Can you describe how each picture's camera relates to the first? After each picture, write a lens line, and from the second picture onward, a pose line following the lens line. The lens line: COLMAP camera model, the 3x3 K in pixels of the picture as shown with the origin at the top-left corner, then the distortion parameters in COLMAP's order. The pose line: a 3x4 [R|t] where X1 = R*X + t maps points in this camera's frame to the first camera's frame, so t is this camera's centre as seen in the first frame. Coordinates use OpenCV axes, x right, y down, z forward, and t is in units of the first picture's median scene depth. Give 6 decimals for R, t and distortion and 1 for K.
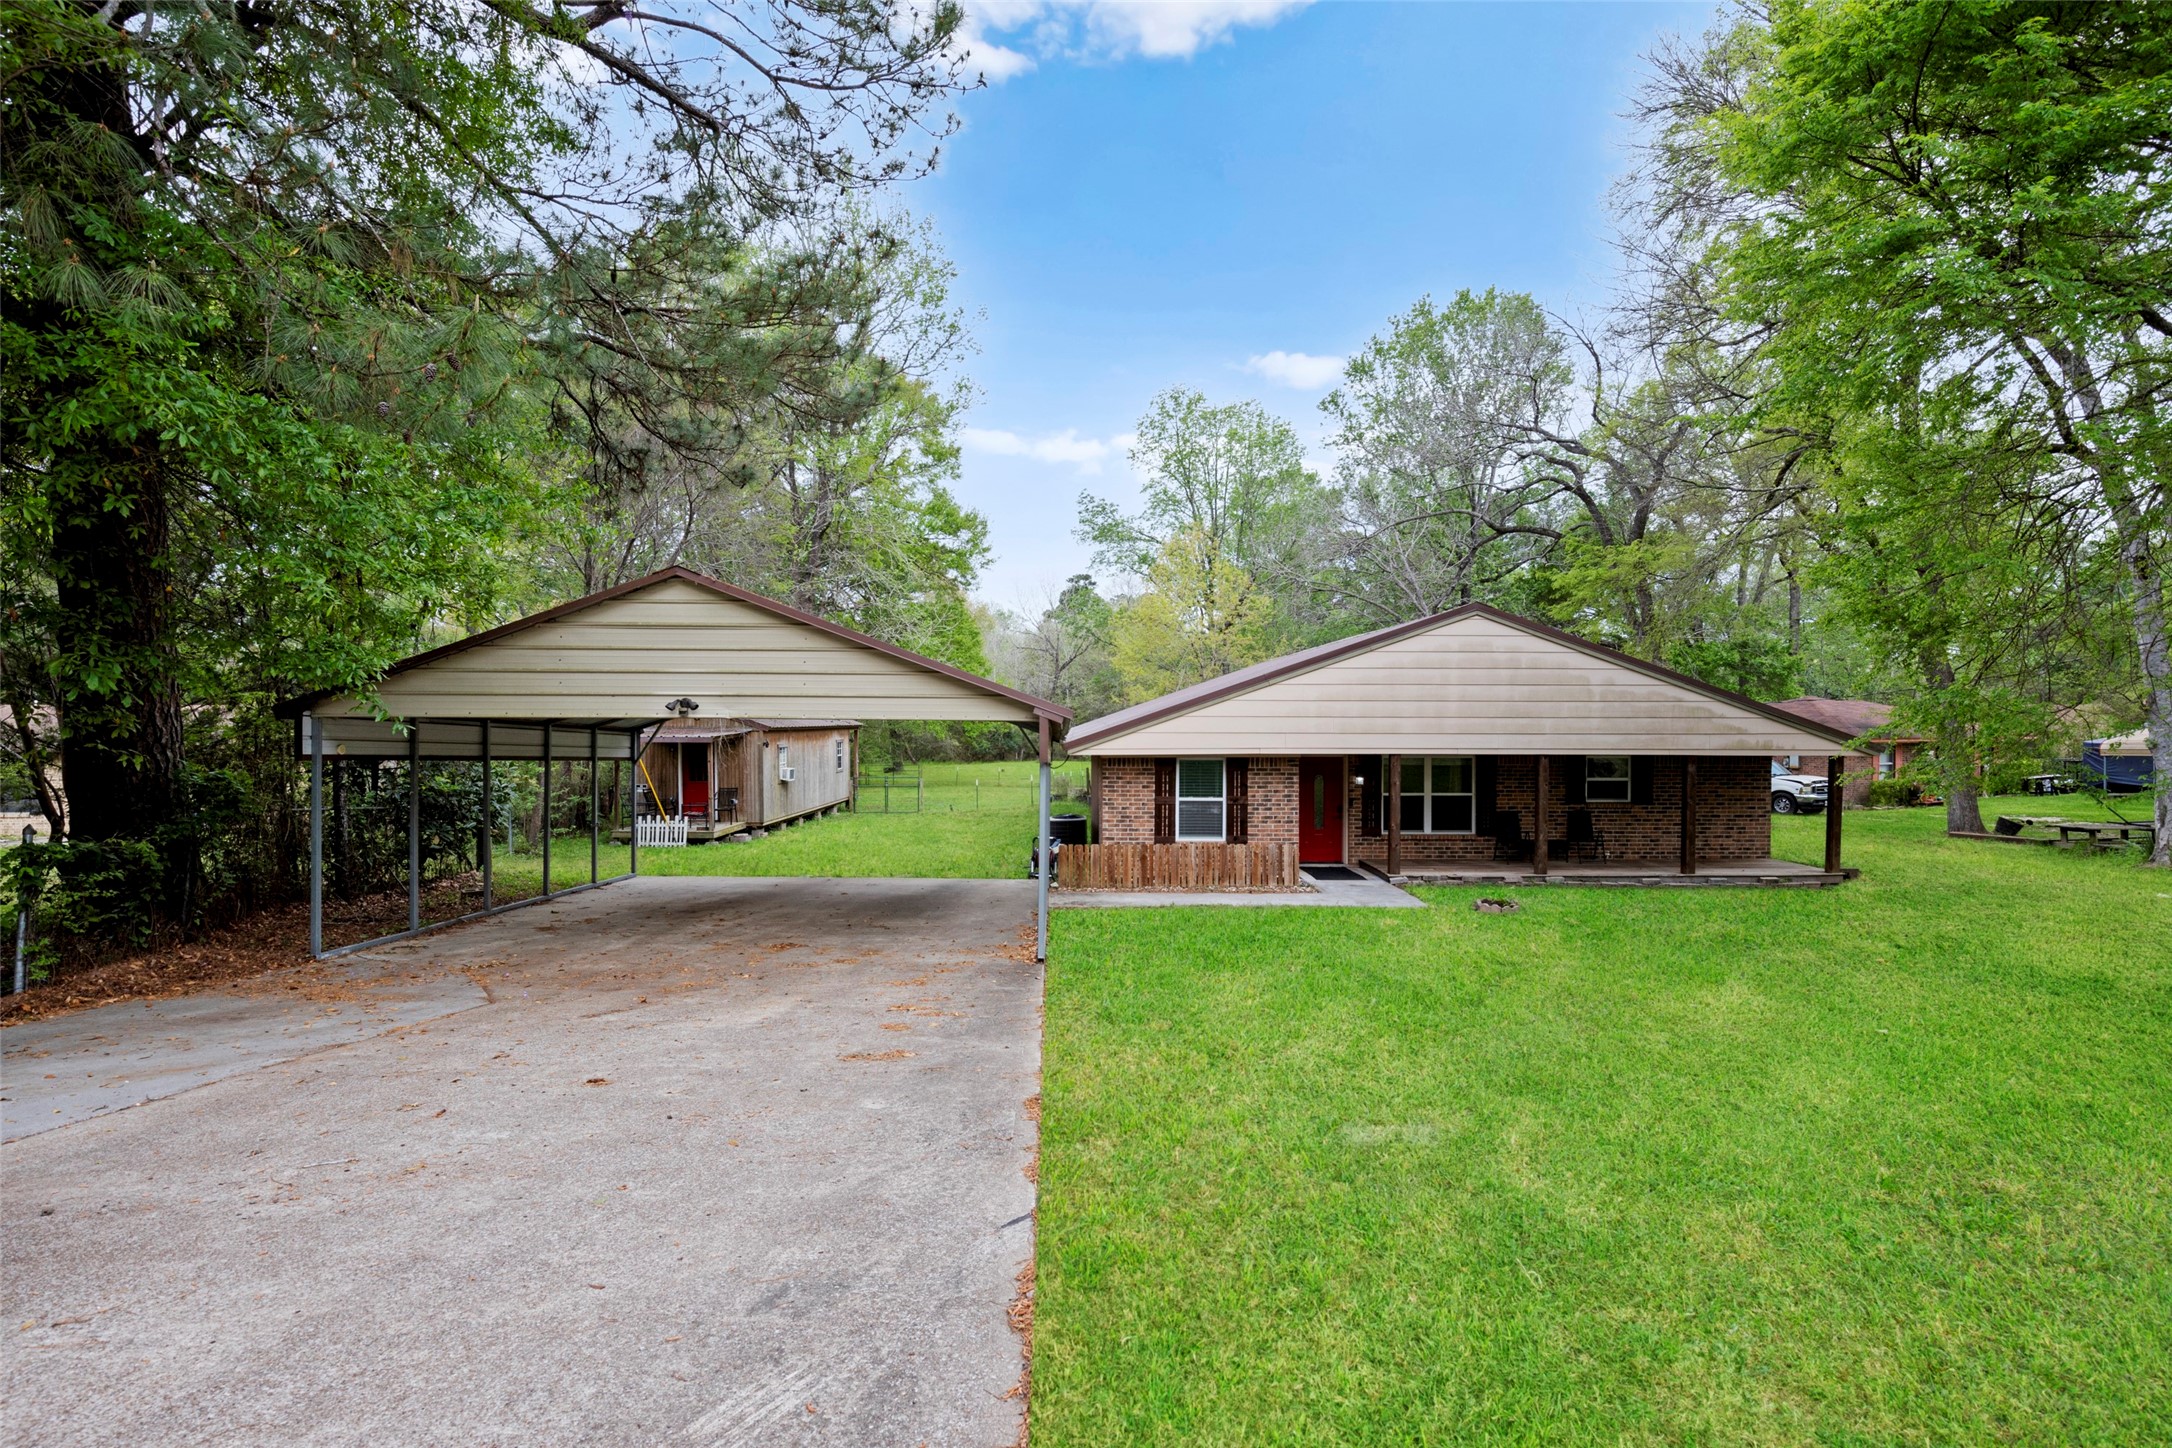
lens RADIAL K [[1010.4, 0, 1078.3], [0, 1010.4, 734.1], [0, 0, 1]] dist [-0.001604, 0.000496]
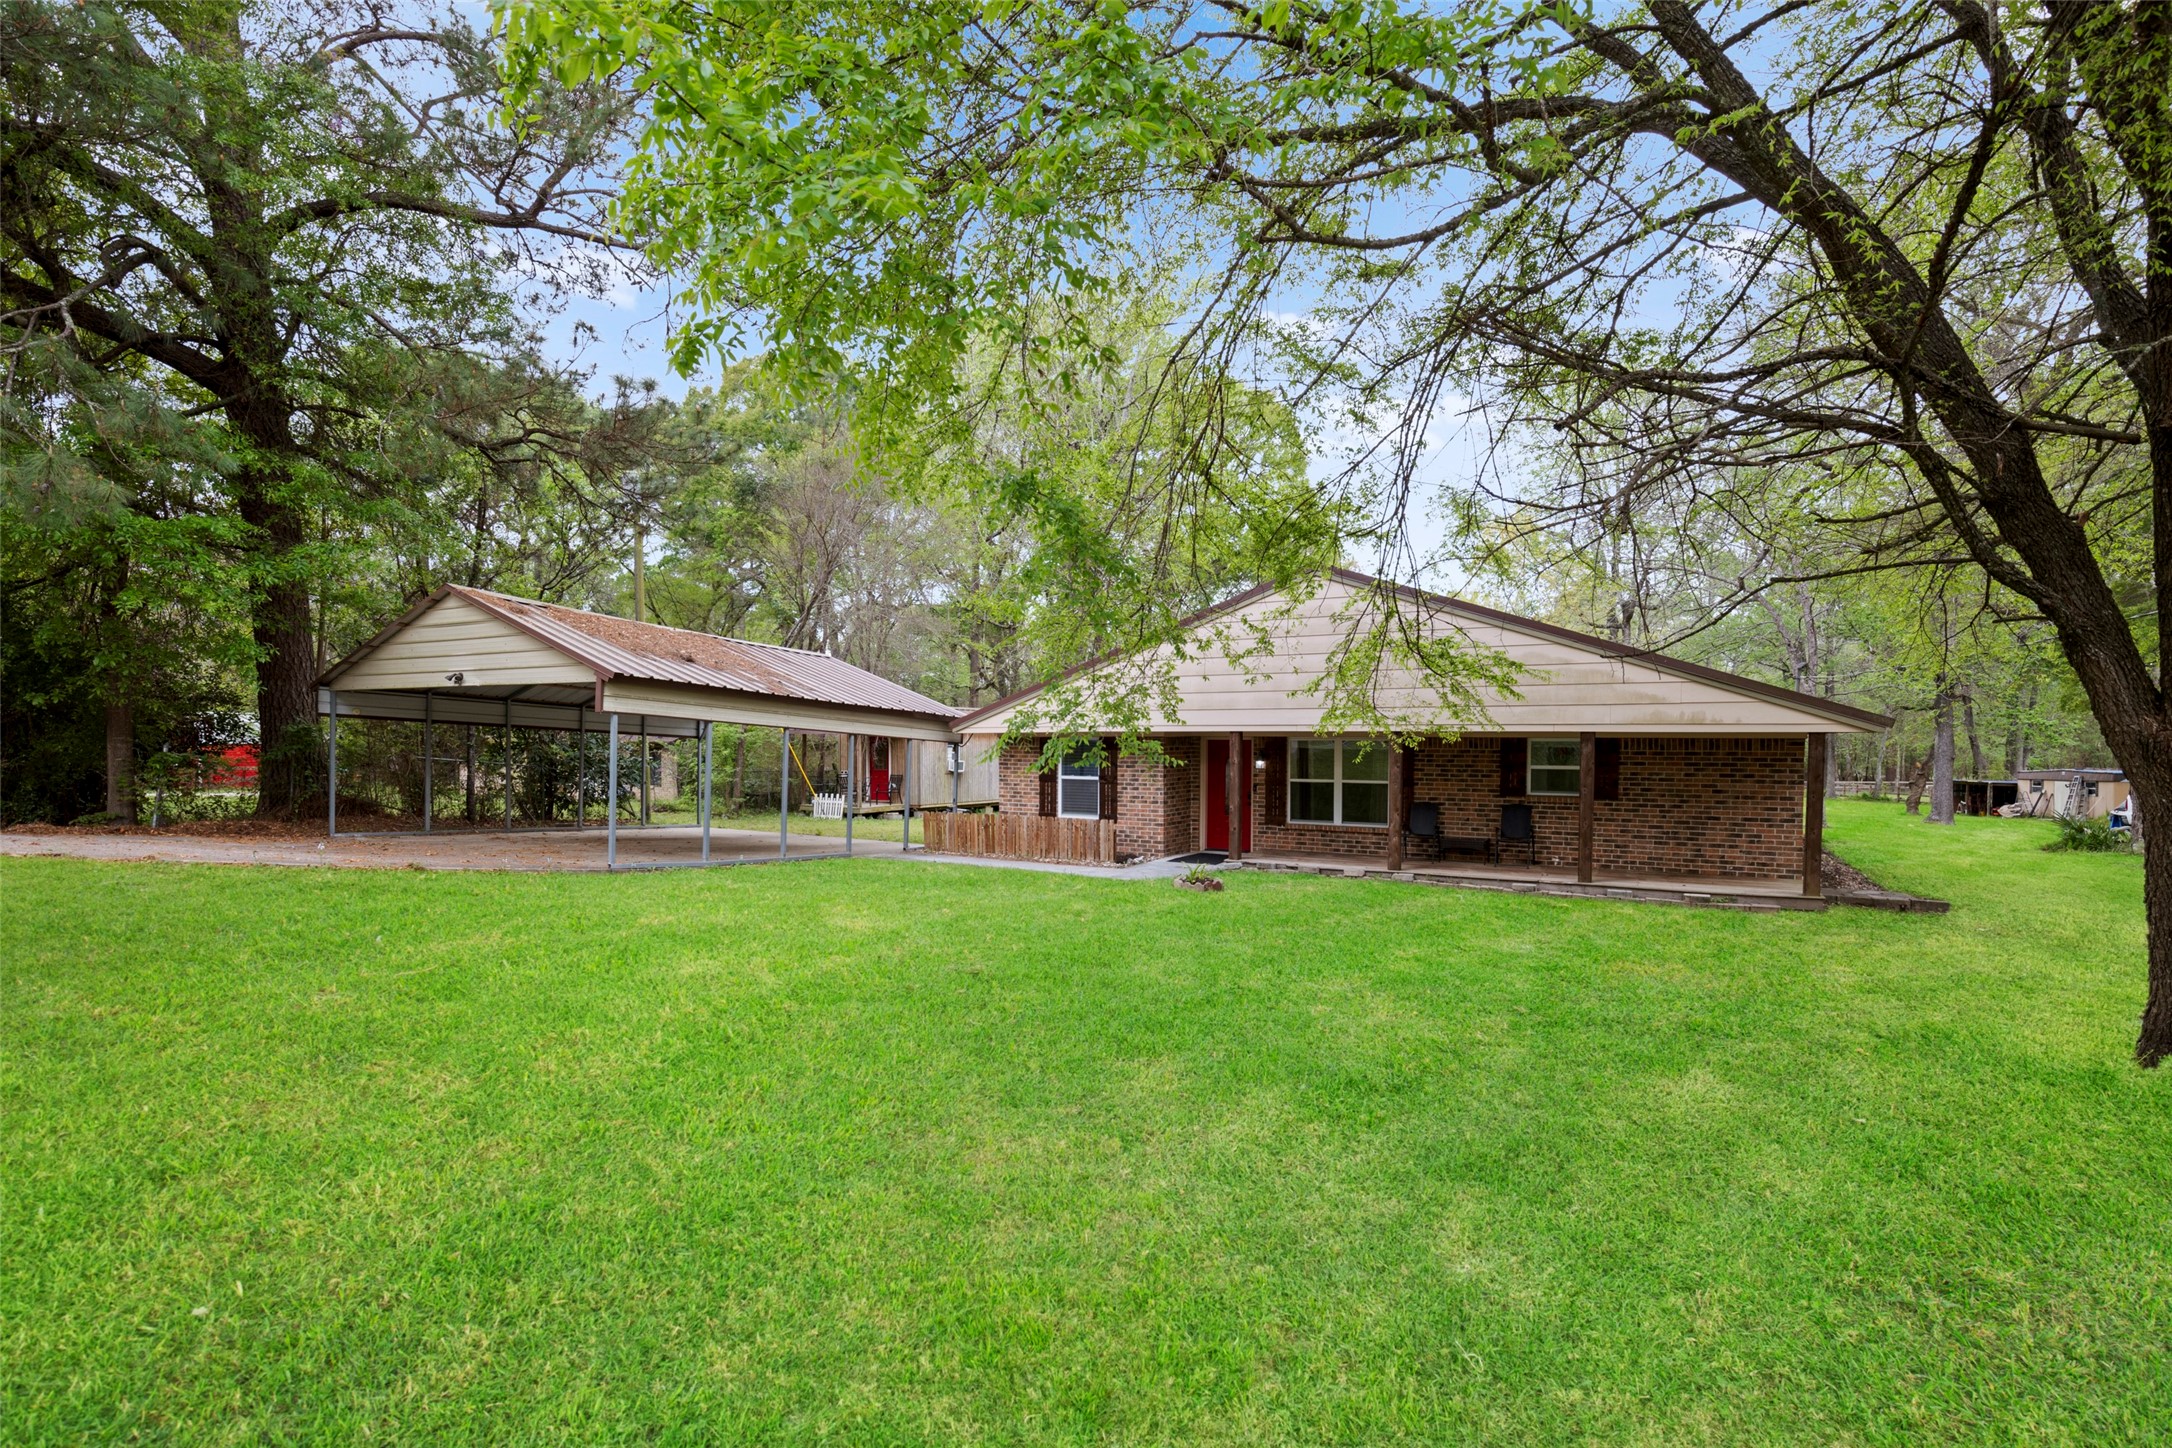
lens RADIAL K [[1010.4, 0, 1078.3], [0, 1010.4, 734.1], [0, 0, 1]] dist [-0.001604, 0.000496]
pose [[0.846414, -0.005023, -0.532502, 0.632660], [-0.011641, 0.999542, -0.027932, 0.046449], [0.532399, 0.029841, 0.845968, 0.124822]]
